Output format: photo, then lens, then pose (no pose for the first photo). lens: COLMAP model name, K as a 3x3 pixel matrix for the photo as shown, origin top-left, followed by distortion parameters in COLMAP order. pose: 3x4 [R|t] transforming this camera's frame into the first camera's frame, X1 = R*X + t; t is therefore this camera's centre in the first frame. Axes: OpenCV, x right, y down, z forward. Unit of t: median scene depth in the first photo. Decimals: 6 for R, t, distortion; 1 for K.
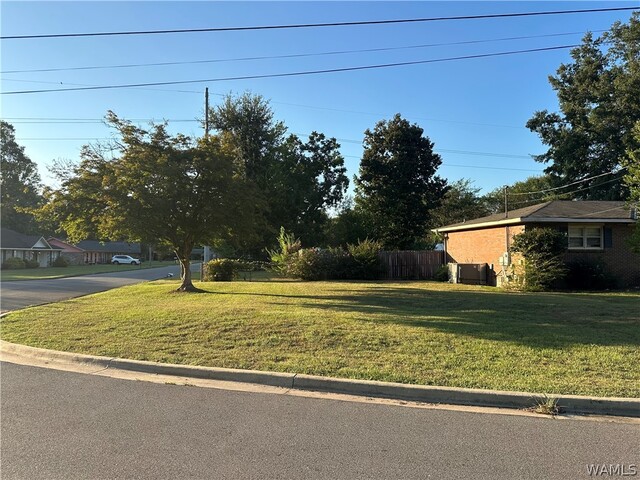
lens RADIAL K [[446.1, 0, 324.4], [0, 446.1, 246.2], [0, 0, 1]] dist [0.075381, -0.095540]
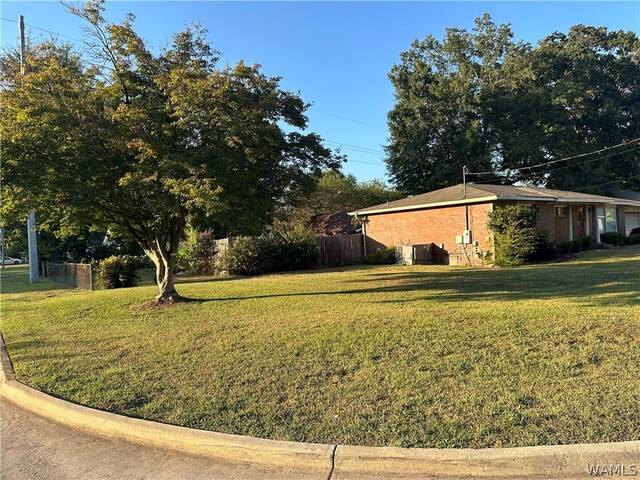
lens RADIAL K [[446.1, 0, 324.4], [0, 446.1, 246.2], [0, 0, 1]] dist [0.075381, -0.095540]
pose [[0.860380, -0.046379, 0.507539, -0.363466], [0.038651, 0.998921, 0.025760, 0.009277], [-0.508186, -0.002547, 0.861244, 0.258802]]
